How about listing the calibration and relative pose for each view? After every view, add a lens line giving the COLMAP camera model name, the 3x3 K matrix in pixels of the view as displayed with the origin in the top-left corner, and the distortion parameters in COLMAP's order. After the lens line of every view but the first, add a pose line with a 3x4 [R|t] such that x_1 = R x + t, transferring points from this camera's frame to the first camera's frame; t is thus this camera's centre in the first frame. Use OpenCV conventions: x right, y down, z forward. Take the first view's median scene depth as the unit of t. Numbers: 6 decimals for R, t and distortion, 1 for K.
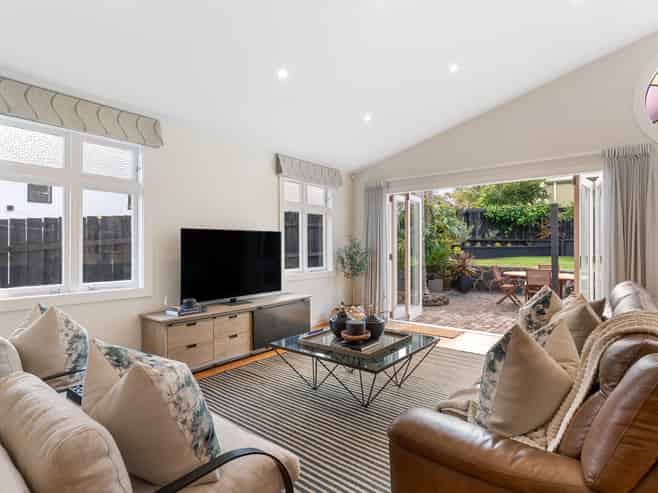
lens RADIAL K [[357.3, 0, 329.5], [0, 357.3, 247.4], [0, 0, 1]] dist [0.007150, -0.001026]
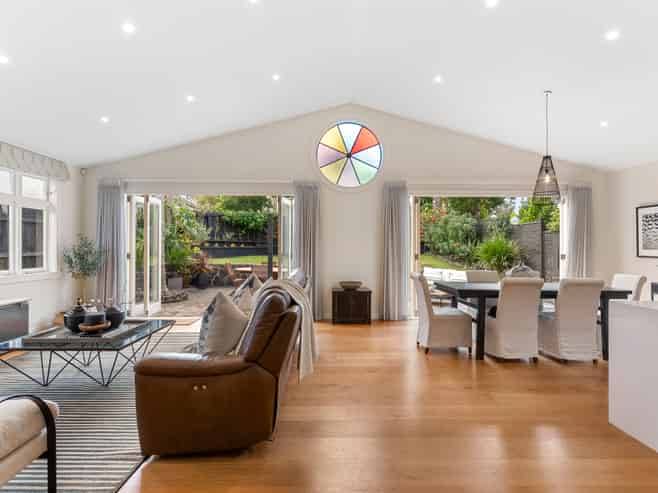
lens RADIAL K [[357.3, 0, 328.9], [0, 357.3, 245.7], [0, 0, 1]] dist [0.007150, -0.001026]
pose [[0.771541, 0.008959, 0.636116, -0.036719], [-0.004648, 0.999954, -0.008445, 0.002984], [-0.636163, 0.003559, 0.771547, -0.149674]]
